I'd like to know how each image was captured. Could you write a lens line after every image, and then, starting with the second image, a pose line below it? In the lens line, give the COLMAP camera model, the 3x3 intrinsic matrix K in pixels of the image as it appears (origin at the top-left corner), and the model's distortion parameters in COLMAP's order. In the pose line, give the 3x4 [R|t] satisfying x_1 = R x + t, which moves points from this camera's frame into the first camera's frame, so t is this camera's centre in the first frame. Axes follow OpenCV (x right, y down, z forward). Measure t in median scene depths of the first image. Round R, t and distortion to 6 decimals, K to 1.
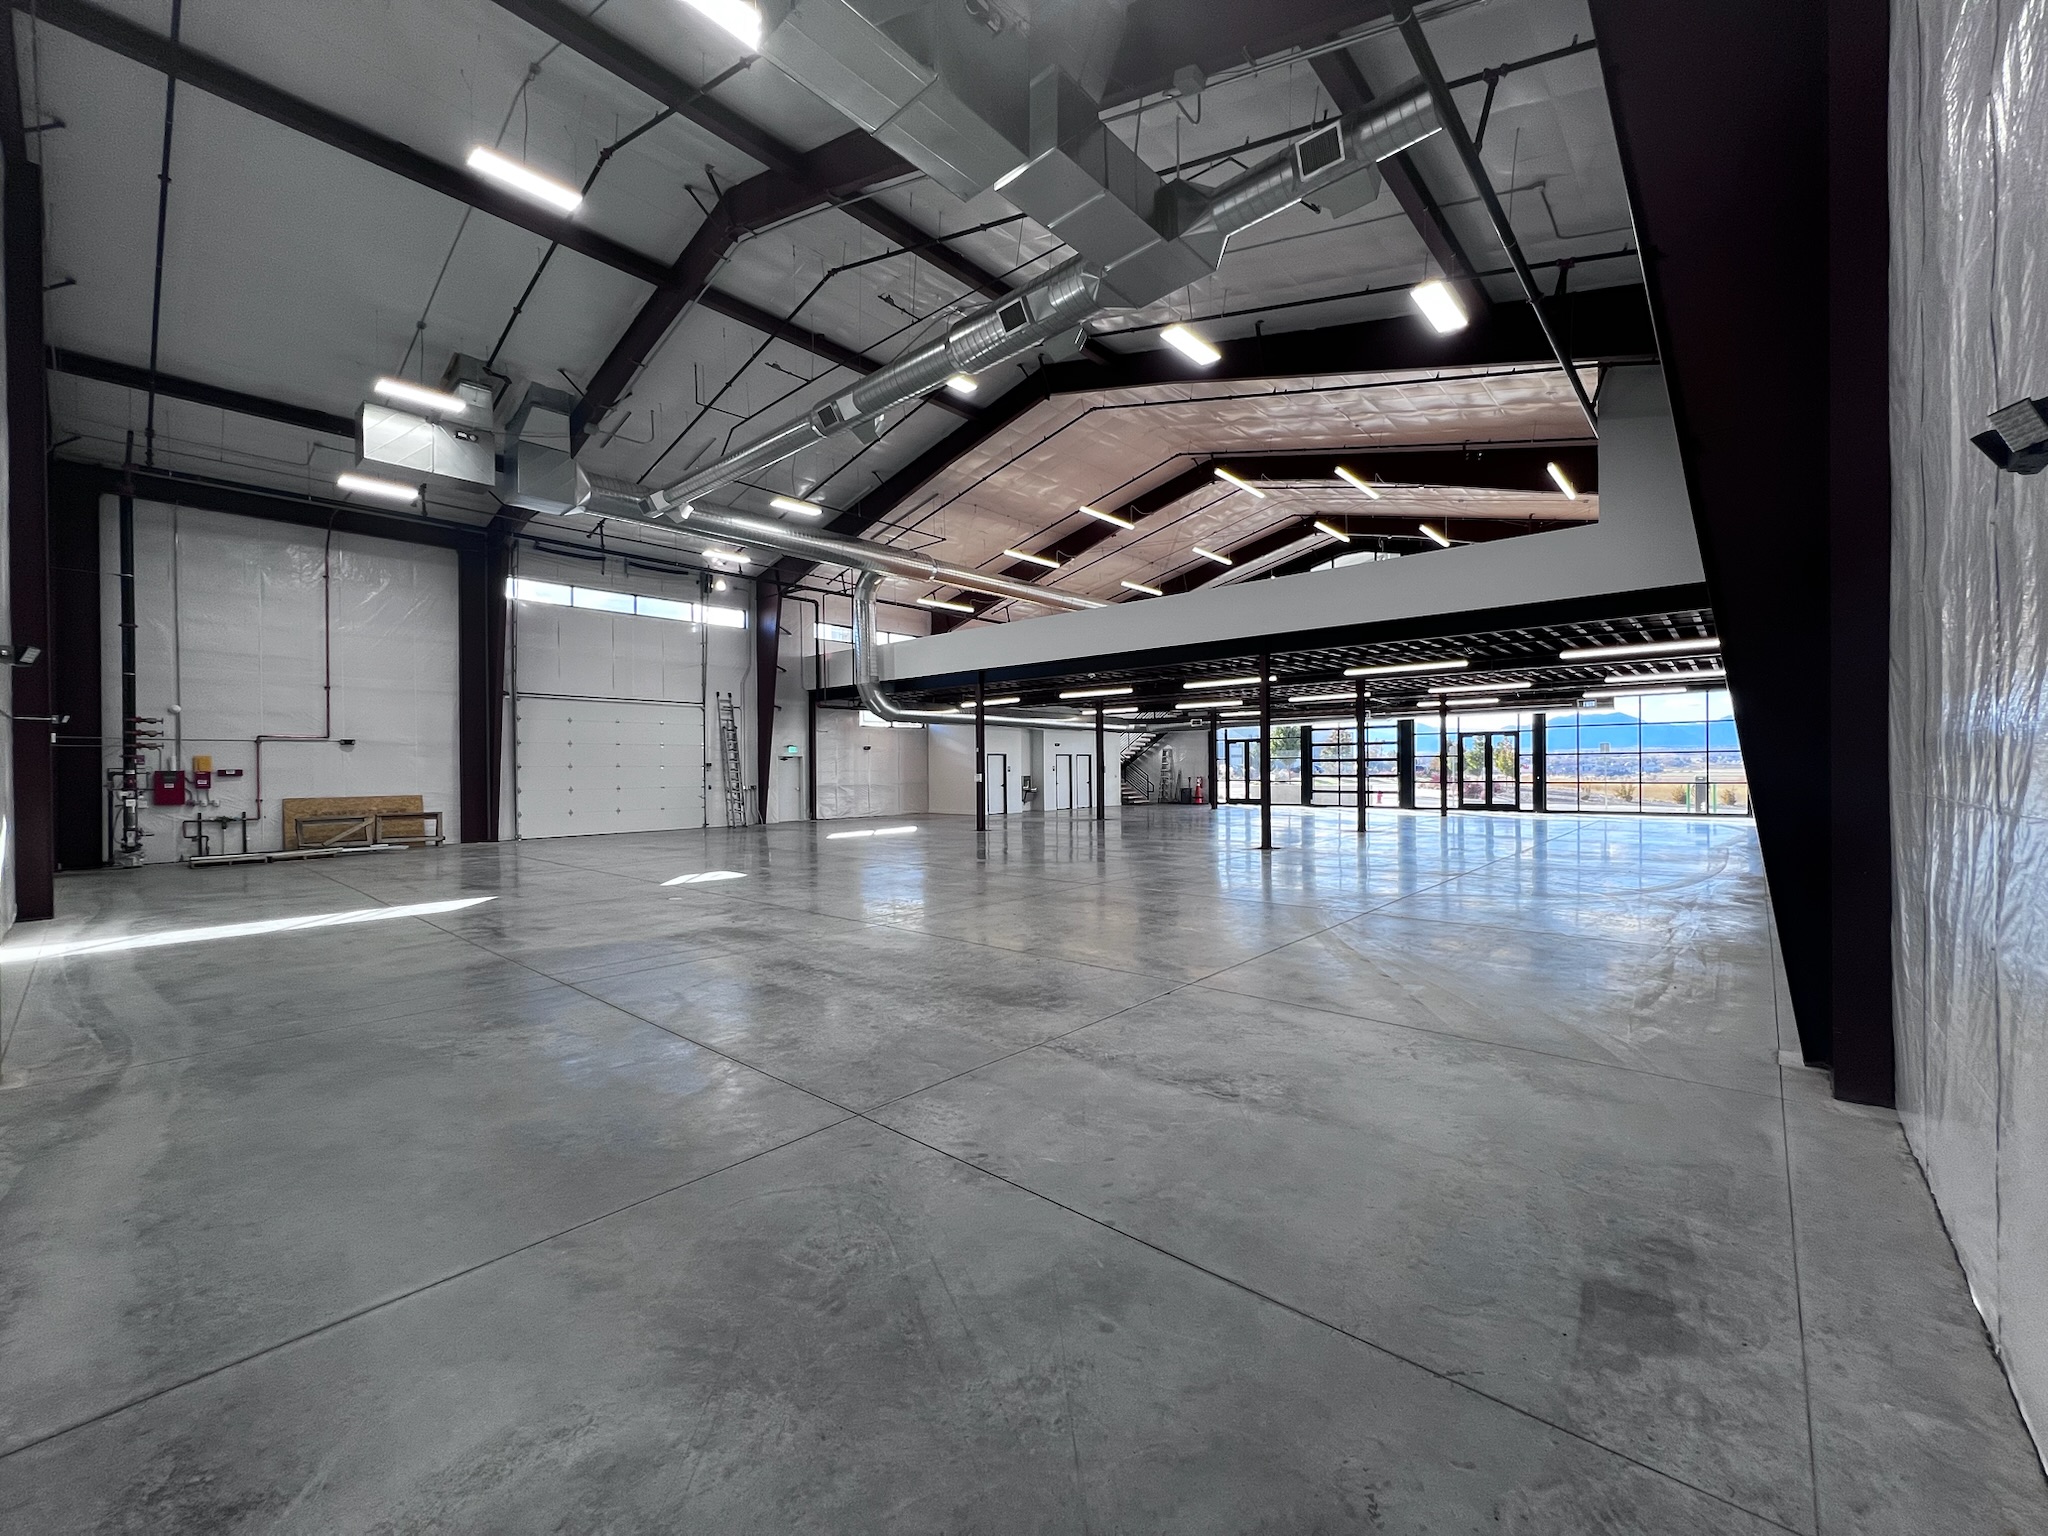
lens RADIAL K [[812.2, 0, 1024.0], [0, 812.2, 768.0], [0, 0, 1]] dist [0.001928, 0.000426]
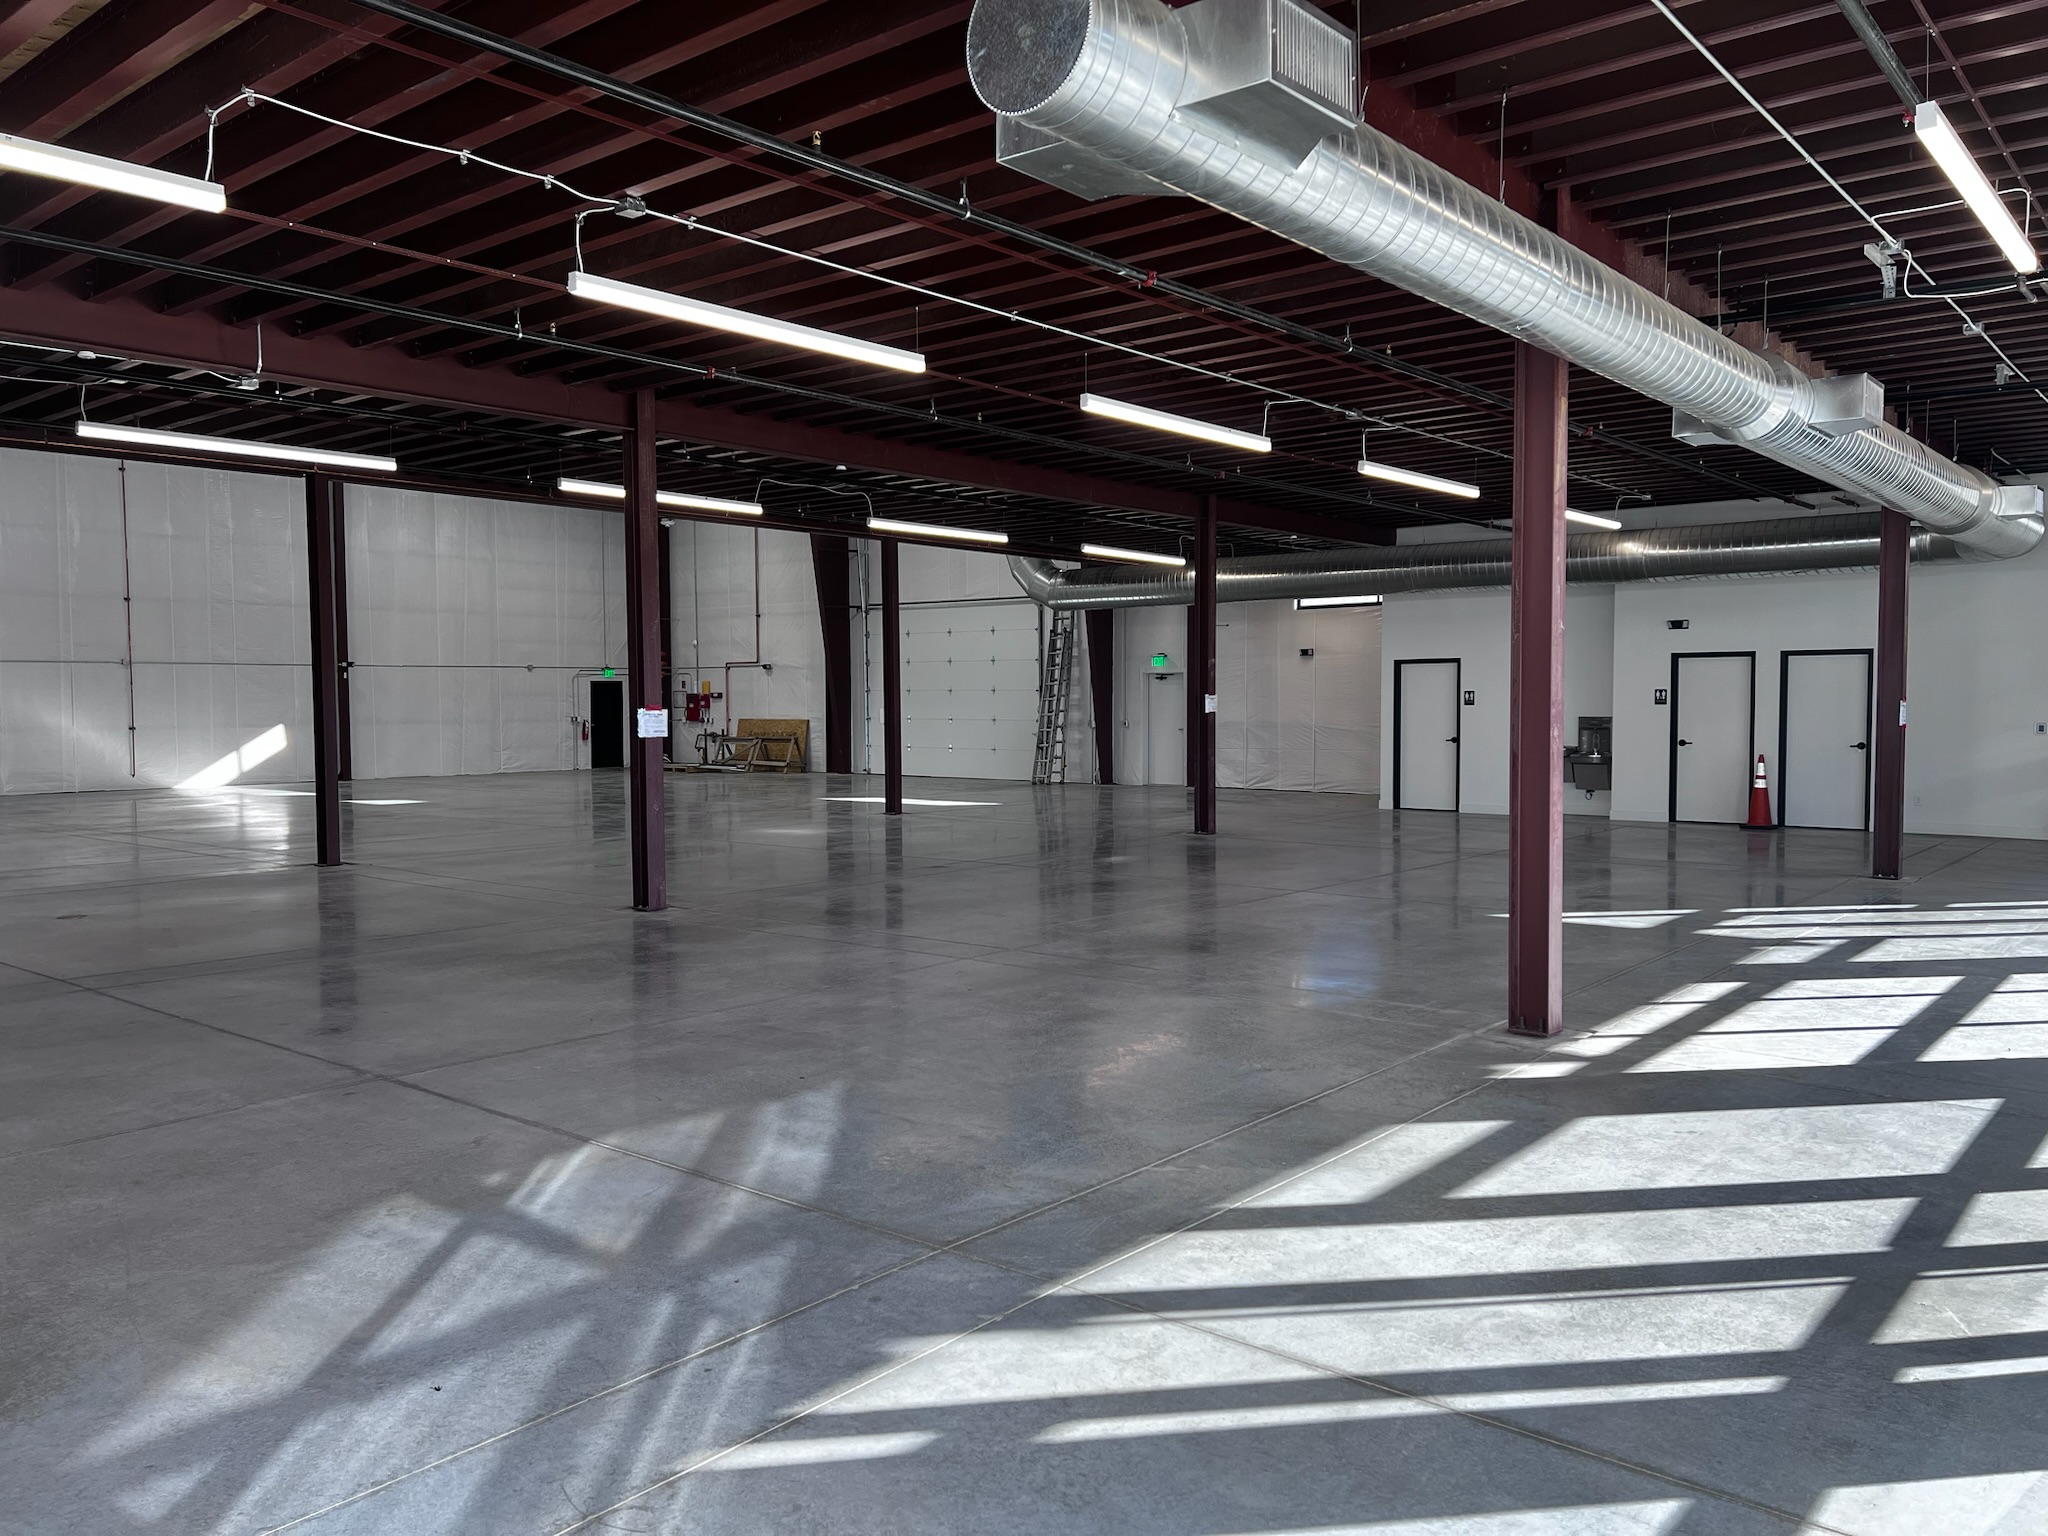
lens RADIAL K [[1517.9, 0, 1024.0], [0, 1517.9, 768.0], [0, 0, 1]] dist [0.088775, -0.127073]
pose [[0.043460, 0.044269, -0.998074, 1.100563], [-0.010629, 0.998982, 0.043847, 0.008565], [0.998999, 0.008703, 0.043886, 1.184515]]
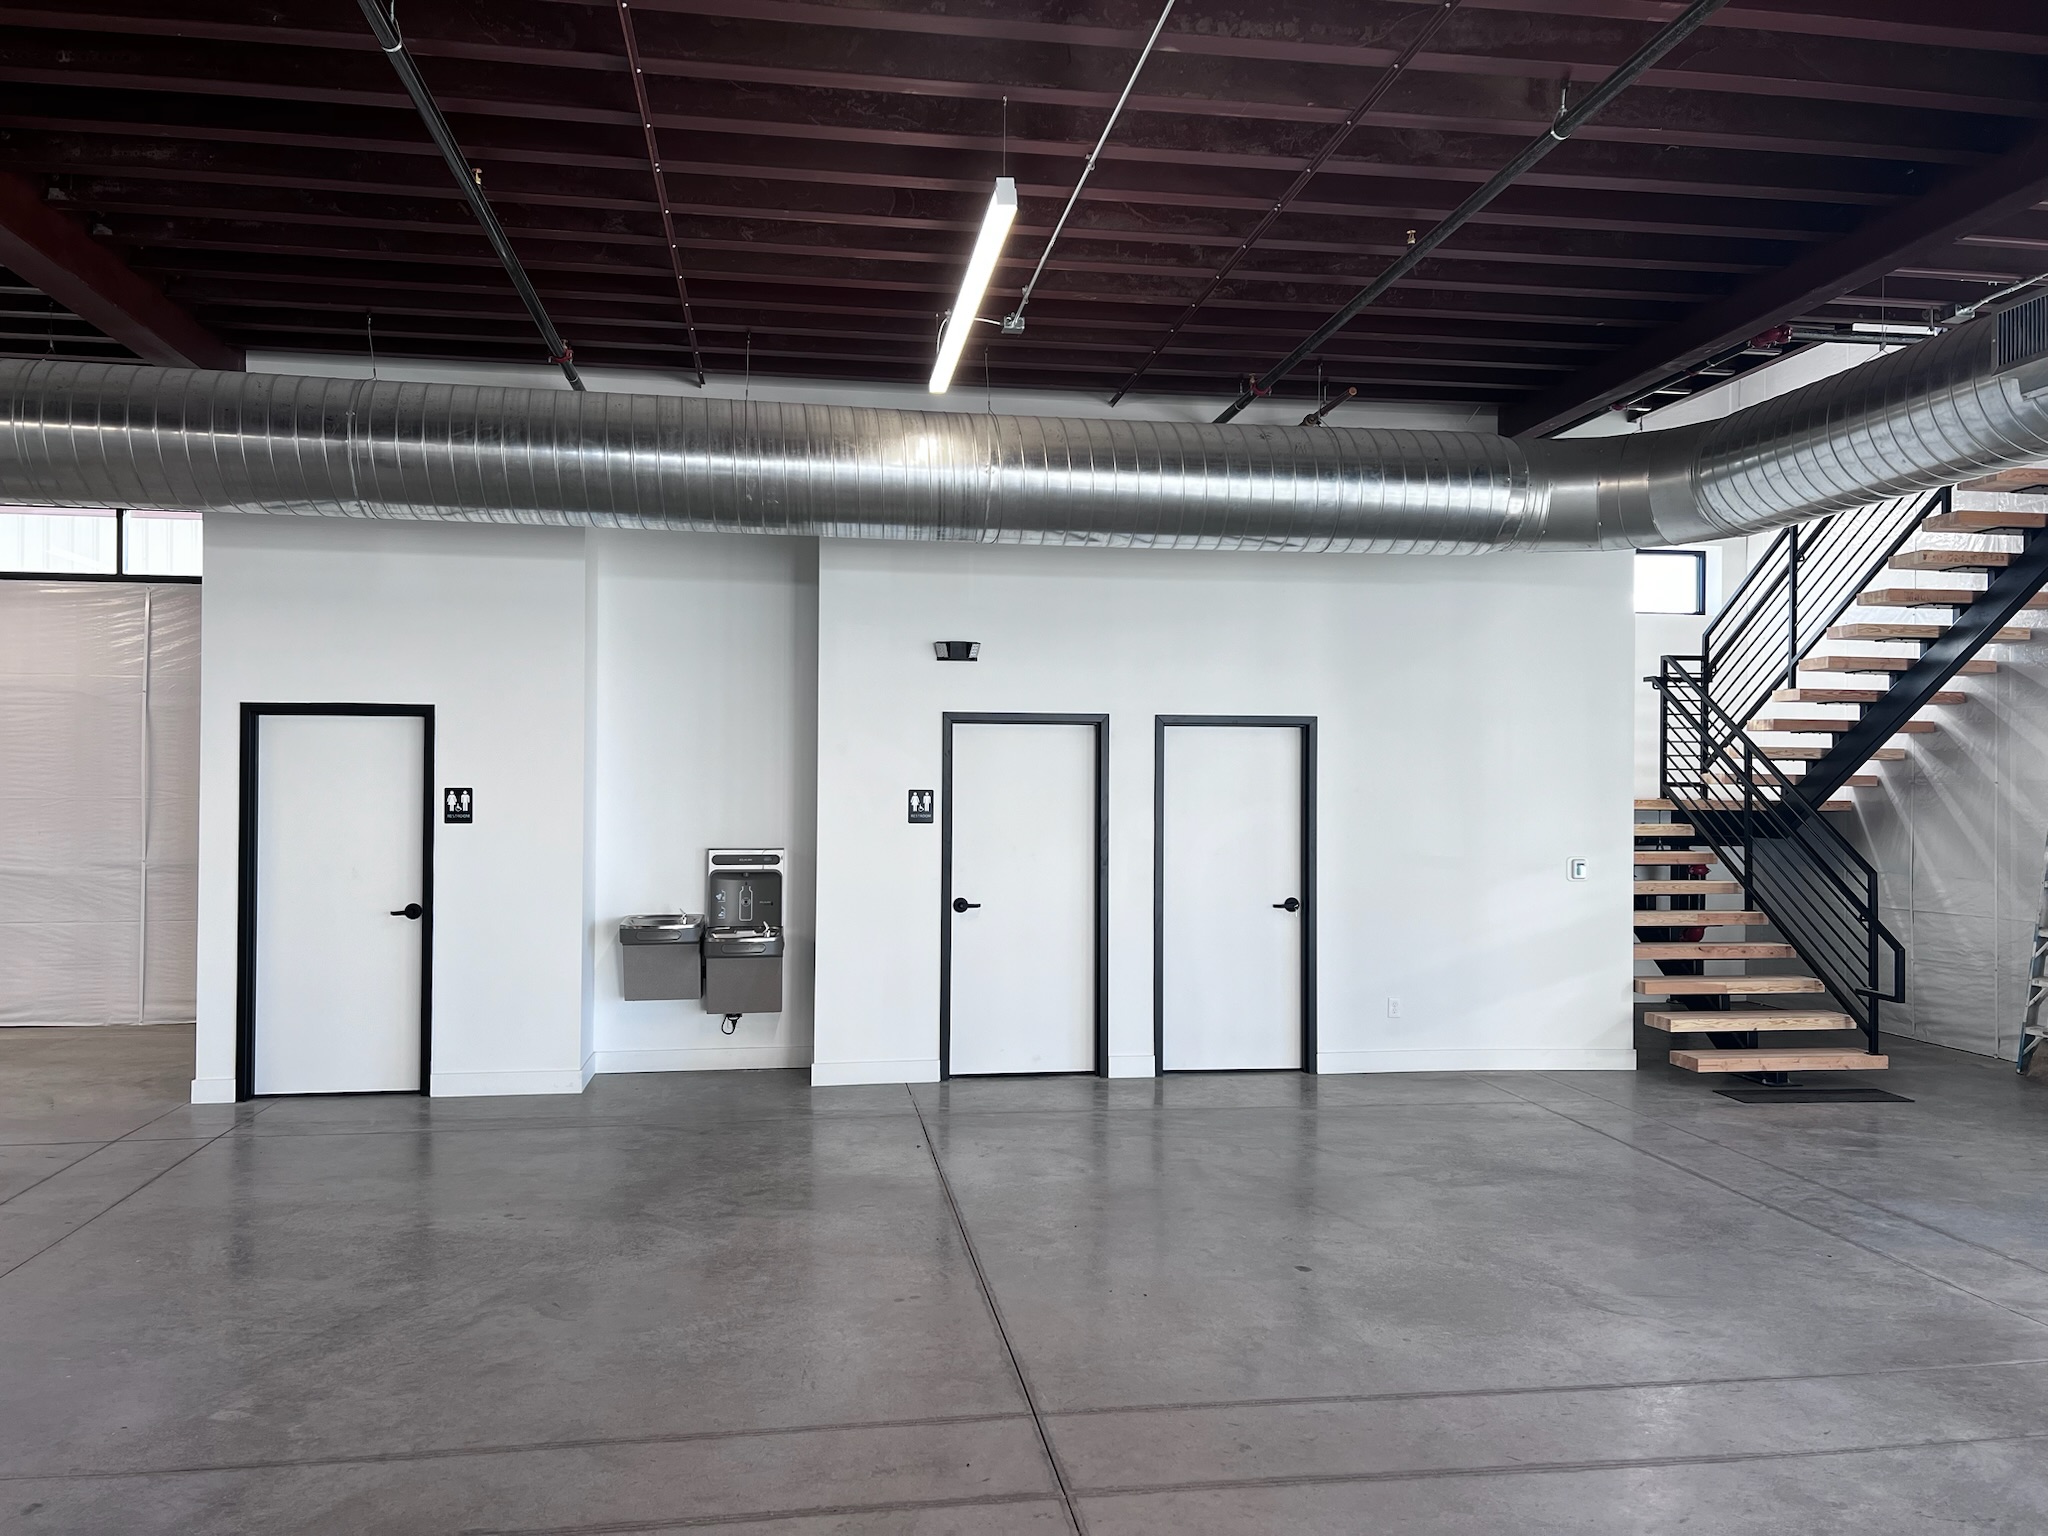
lens RADIAL K [[1517.9, 0, 1024.0], [0, 1517.9, 768.0], [0, 0, 1]] dist [0.088775, -0.127073]
pose [[0.777556, -0.001904, -0.628811, 0.388494], [-0.014897, 0.999659, -0.021449, -0.001069], [0.628638, 0.026045, 0.777262, 1.315442]]
